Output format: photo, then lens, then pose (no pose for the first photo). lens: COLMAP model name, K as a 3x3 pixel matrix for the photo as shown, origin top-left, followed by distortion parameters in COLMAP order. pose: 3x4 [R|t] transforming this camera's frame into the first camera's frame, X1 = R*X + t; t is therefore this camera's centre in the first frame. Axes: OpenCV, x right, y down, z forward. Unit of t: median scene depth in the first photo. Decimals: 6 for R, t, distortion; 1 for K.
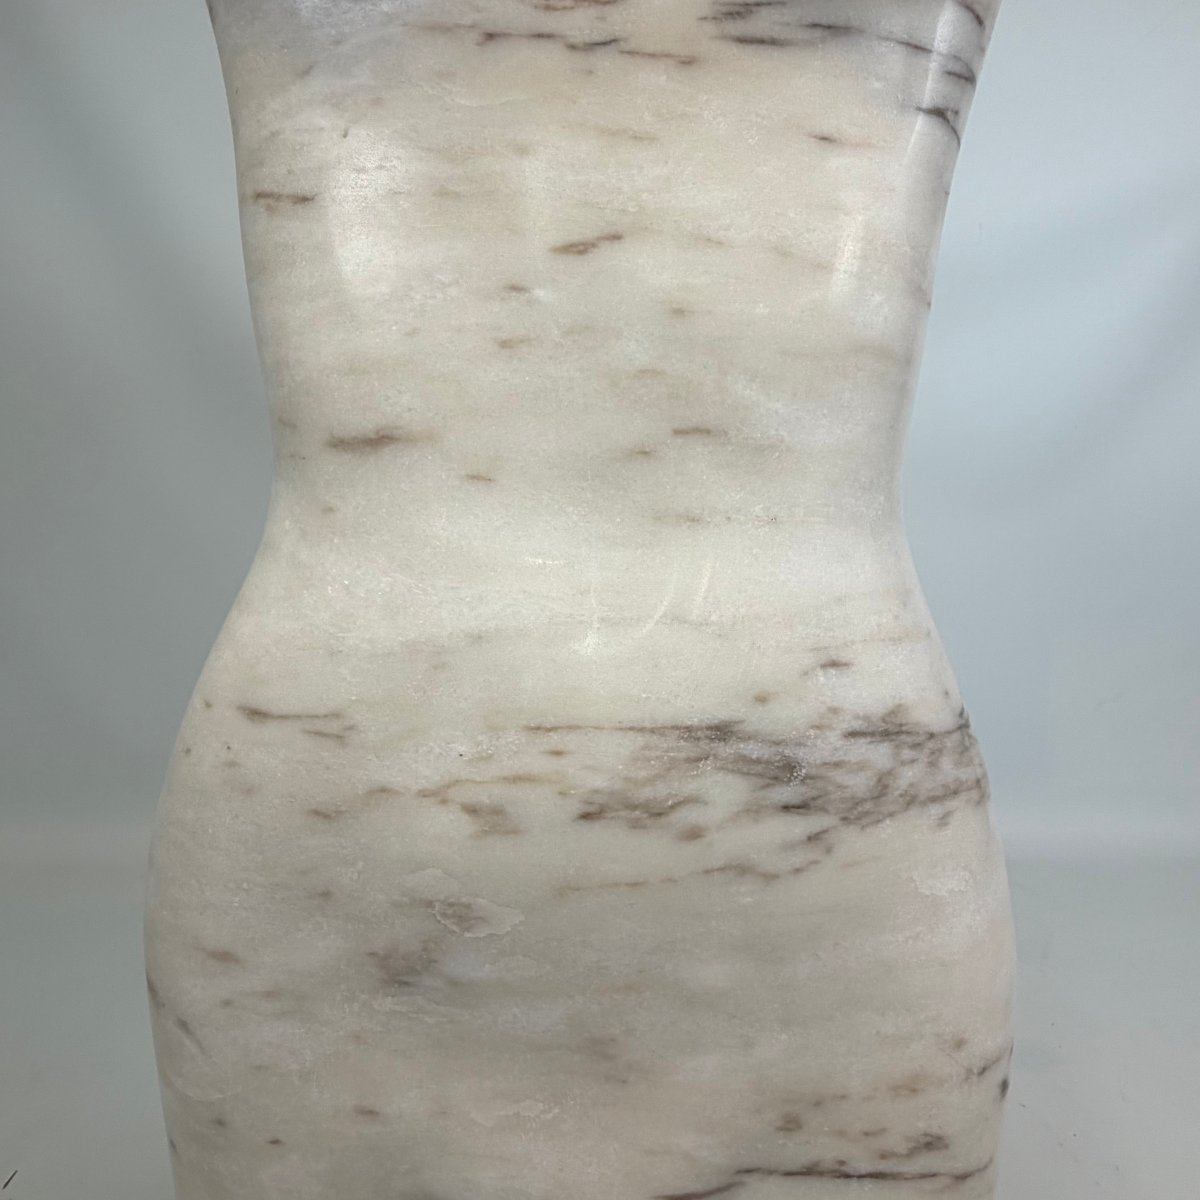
lens RADIAL K [[888.2, 0, 598.5], [0, 888.2, 561.9], [0, 0, 1]] dist [0.000741, -0.001153]
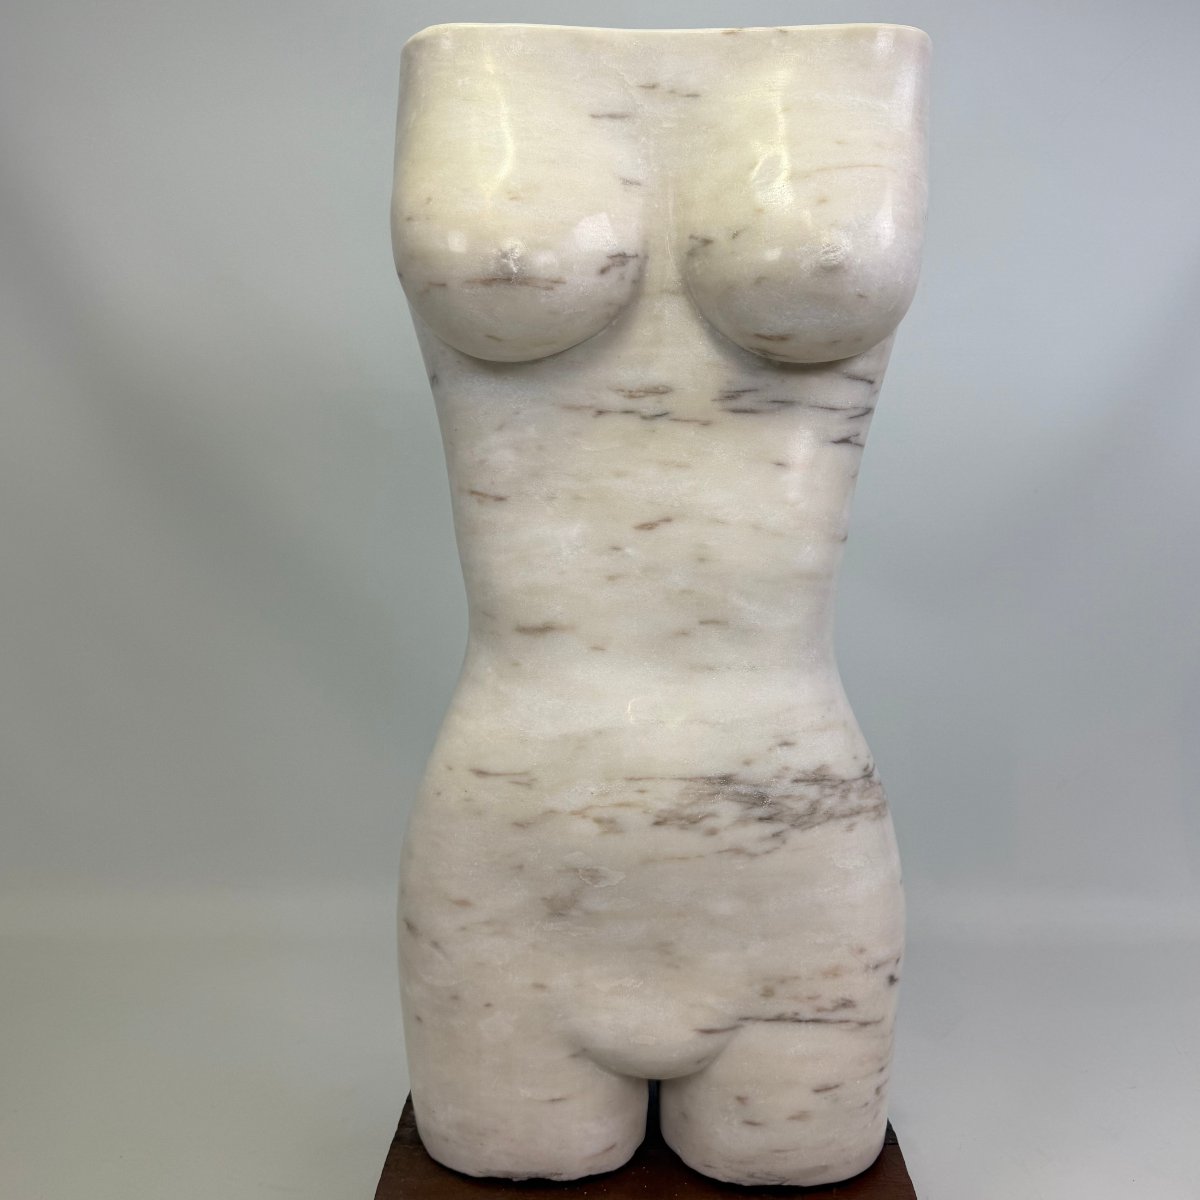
lens RADIAL K [[1175.7, 0, 596.3], [0, 1175.7, 609.2], [0, 0, 1]] dist [0.091858, 0.000000]
pose [[0.999905, -0.012217, -0.006410, -0.118805], [0.012471, 0.999077, 0.041100, -0.278447], [0.005902, -0.041176, 0.999134, -1.494317]]
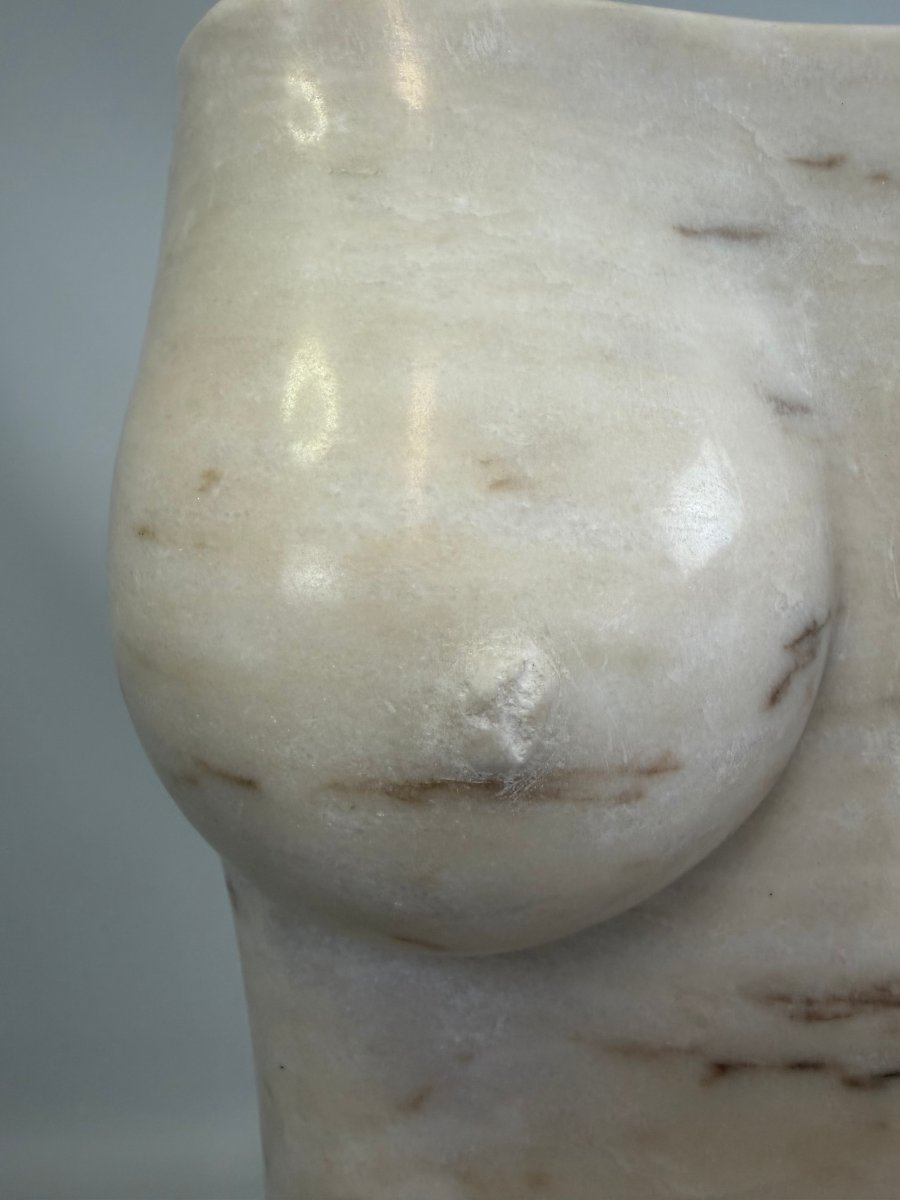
lens RADIAL K [[883.7, 0, 445.1], [0, 883.7, 493.5], [0, 0, 1]] dist [-0.019951, 0.029358]
pose [[0.998728, -0.004130, 0.050246, -0.342528], [0.008423, 0.996300, -0.085525, -0.937068], [-0.049707, 0.085839, 0.995068, 0.361965]]
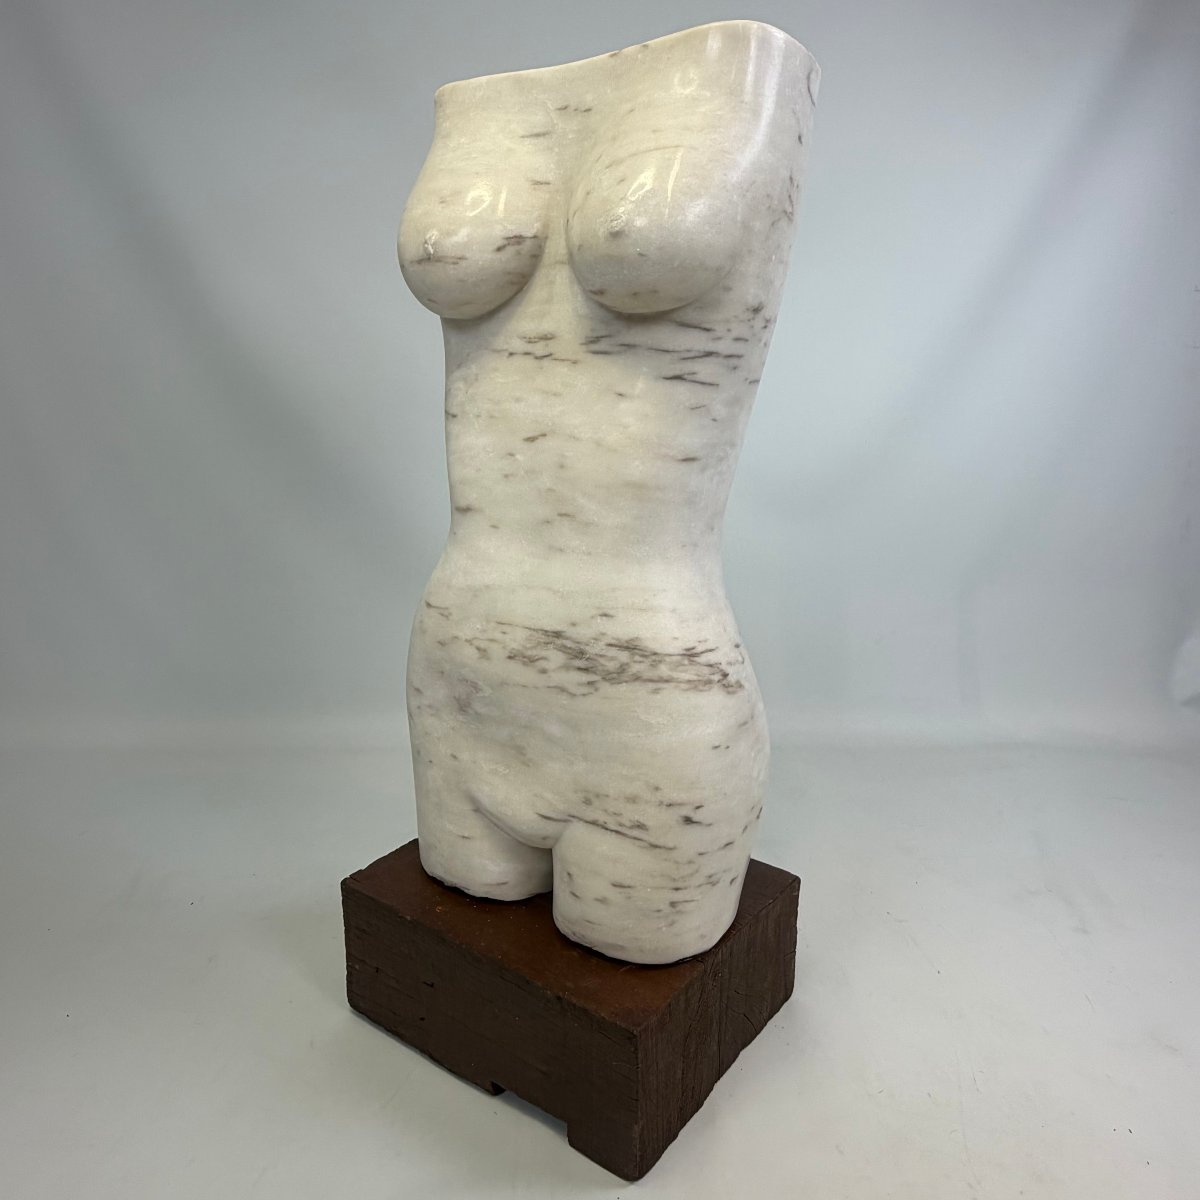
lens RADIAL K [[888.2, 0, 596.4], [0, 888.2, 585.5], [0, 0, 1]] dist [0.000741, -0.001153]
pose [[0.837607, 0.117140, -0.533566, 1.520763], [-0.075472, 0.992186, 0.099350, -0.202908], [0.541035, -0.042947, 0.839903, -1.039067]]
